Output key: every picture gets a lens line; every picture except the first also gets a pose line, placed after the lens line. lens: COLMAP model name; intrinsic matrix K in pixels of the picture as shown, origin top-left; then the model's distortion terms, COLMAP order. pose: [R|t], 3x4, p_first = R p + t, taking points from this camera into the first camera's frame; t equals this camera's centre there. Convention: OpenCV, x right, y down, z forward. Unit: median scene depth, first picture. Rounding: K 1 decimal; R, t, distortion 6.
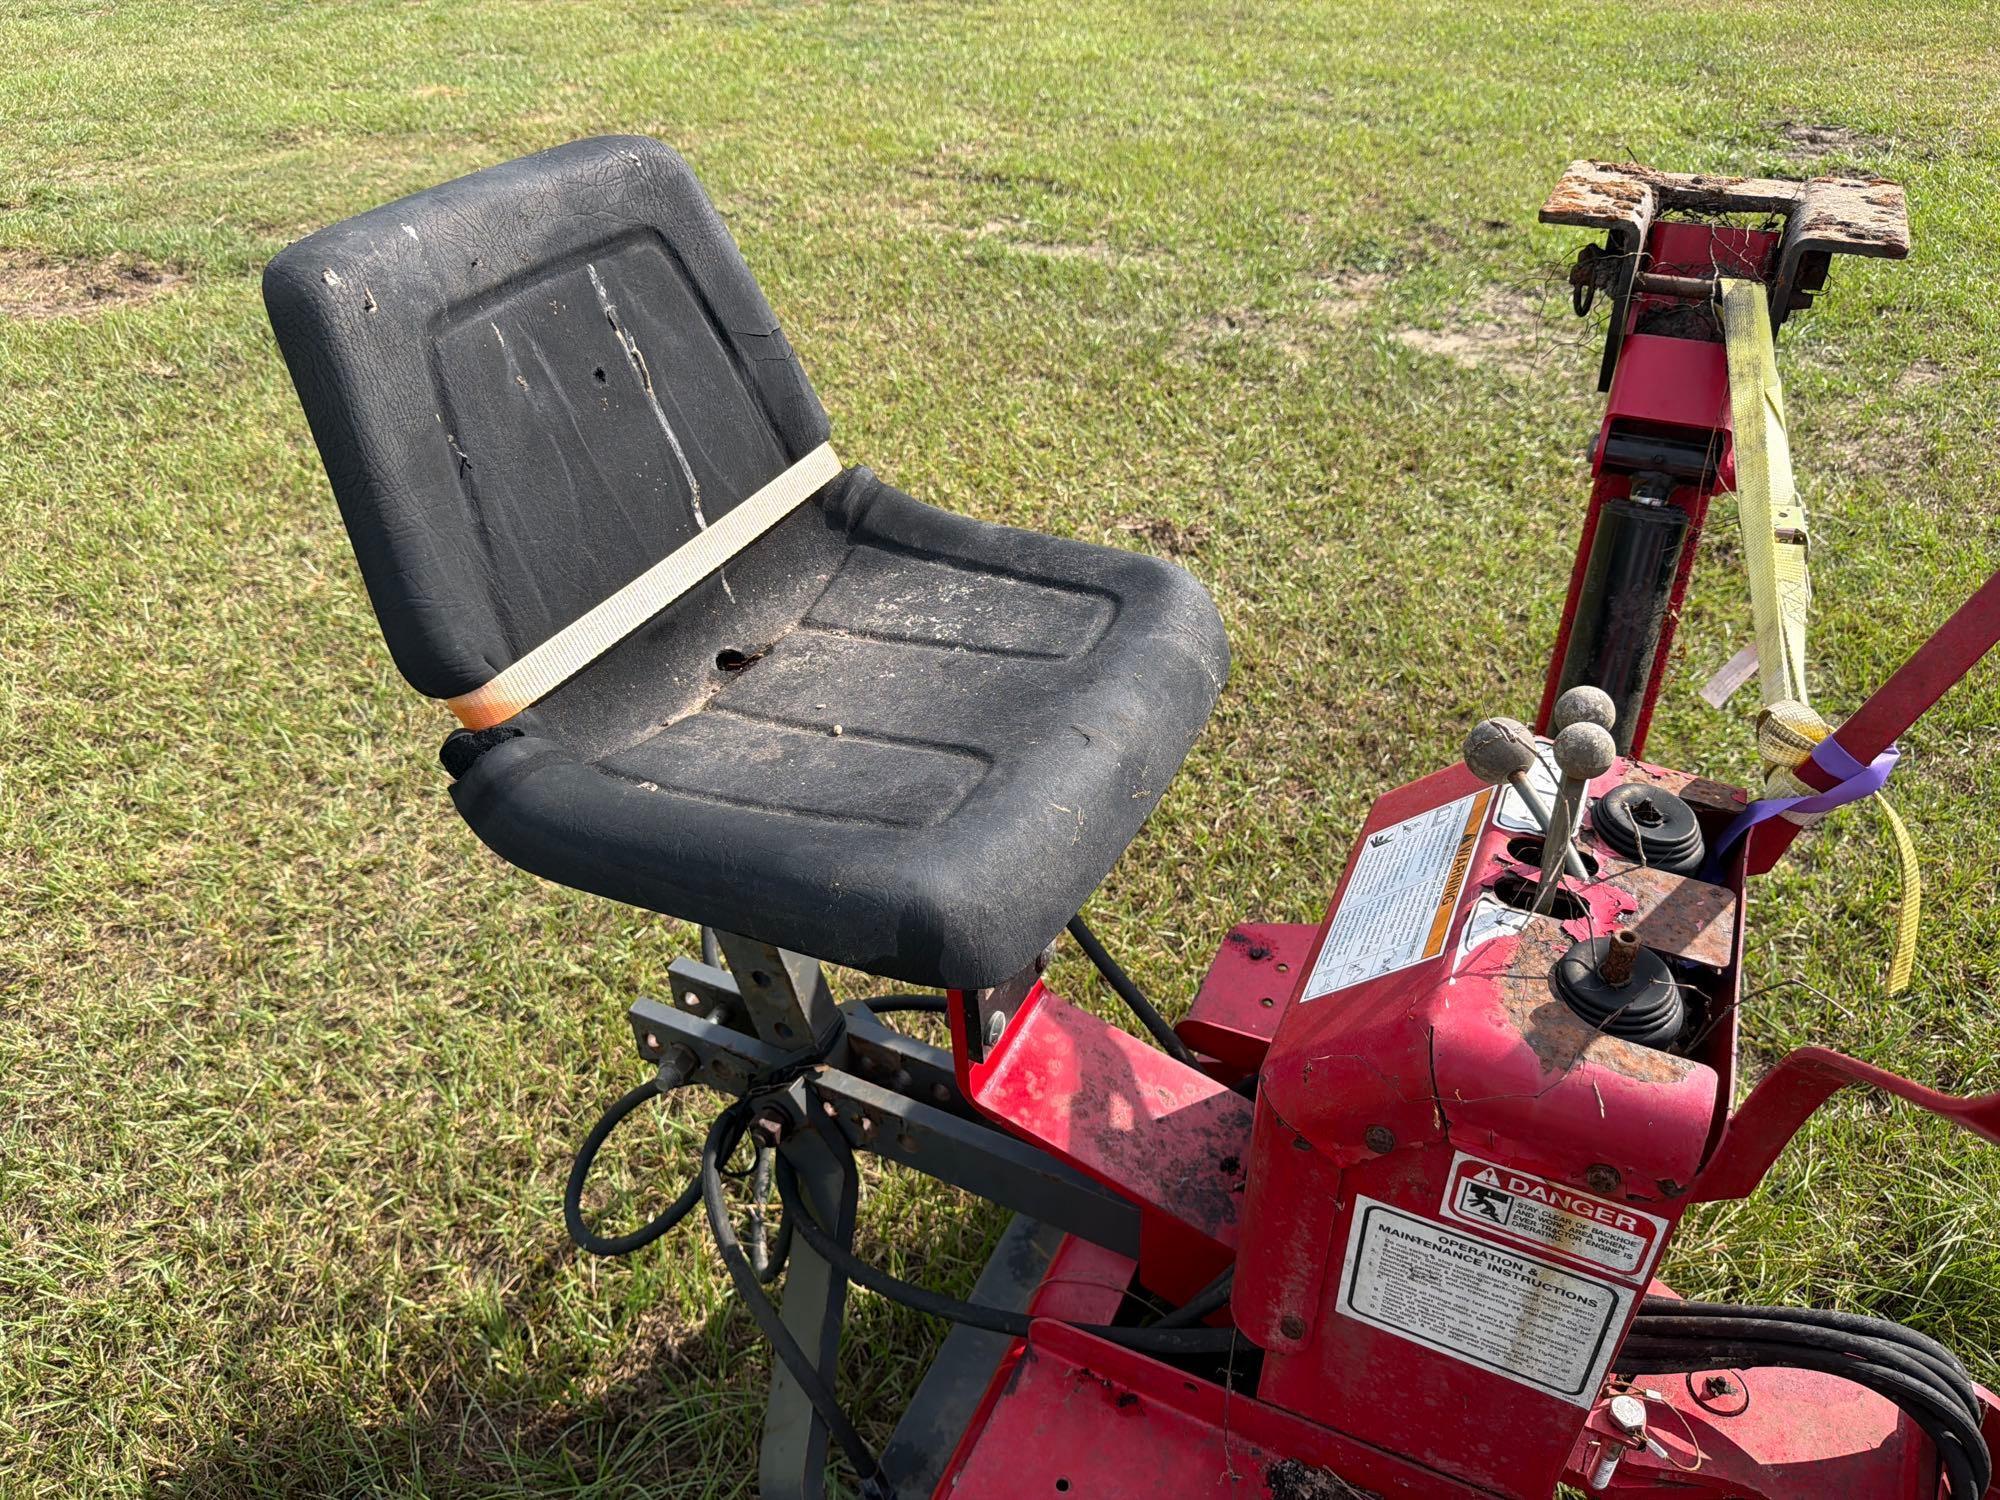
lens RADIAL K [[1448.7, 0, 1000.0], [0, 1448.7, 750.0], [0, 0, 1]] dist [0.097872, -0.104169]
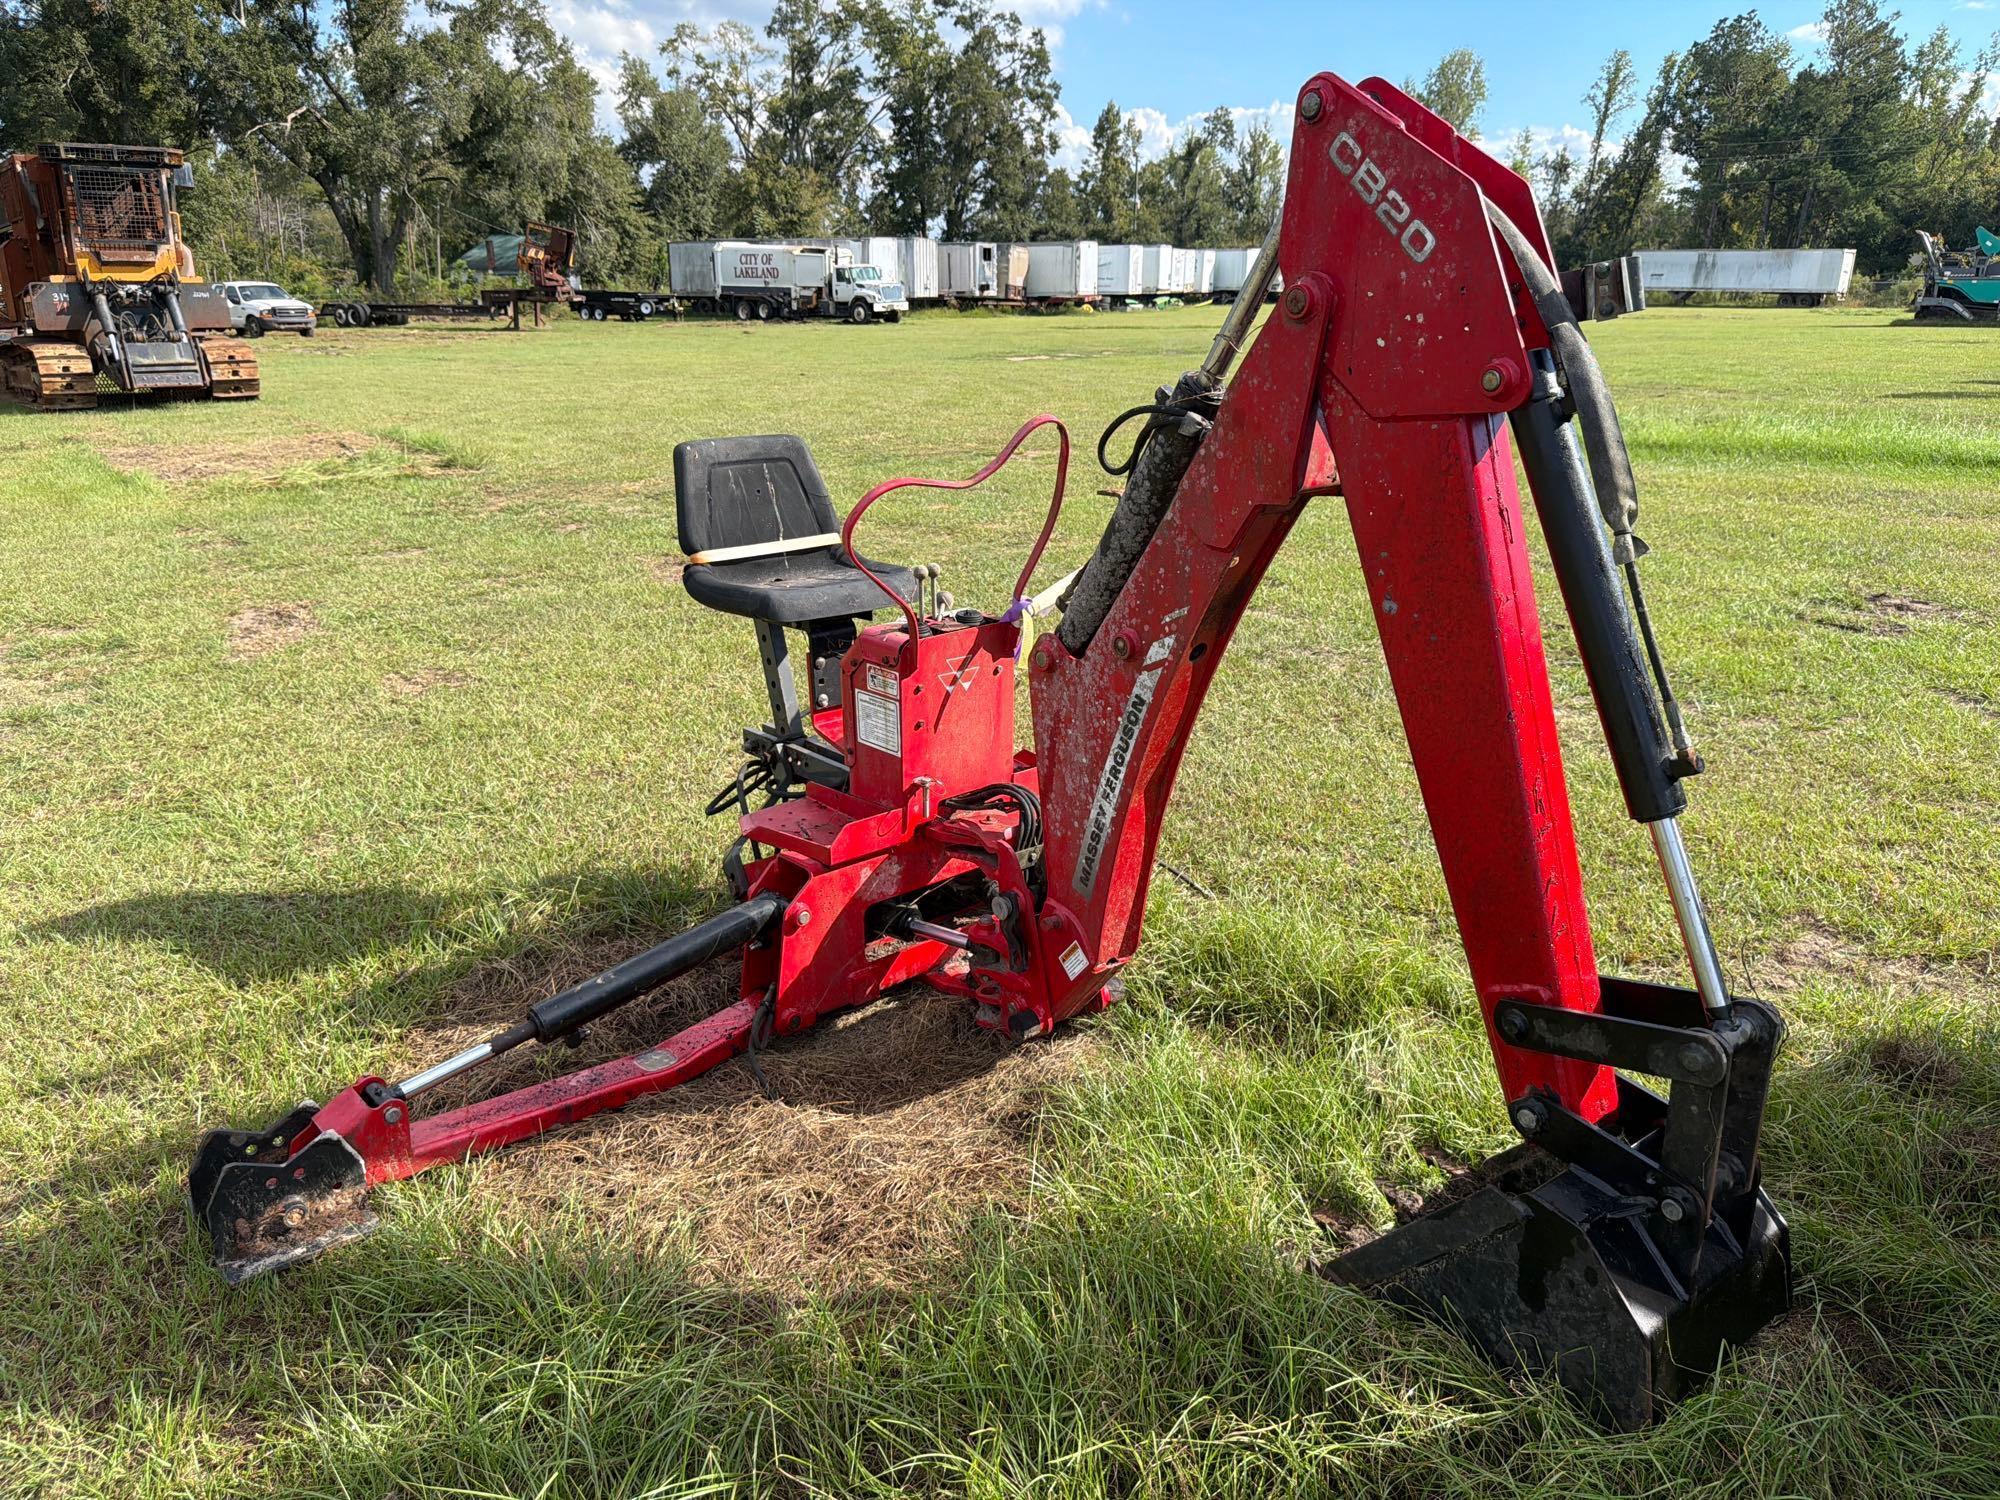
lens RADIAL K [[1491.4, 0, 1001.9], [0, 1491.4, 743.1], [0, 0, 1]] dist [0.053188, -0.031864]
pose [[0.924467, 0.121612, -0.361348, 1.477038], [-0.232488, 0.930979, -0.281472, 1.066884], [0.302177, 0.344221, 0.888933, -1.634940]]
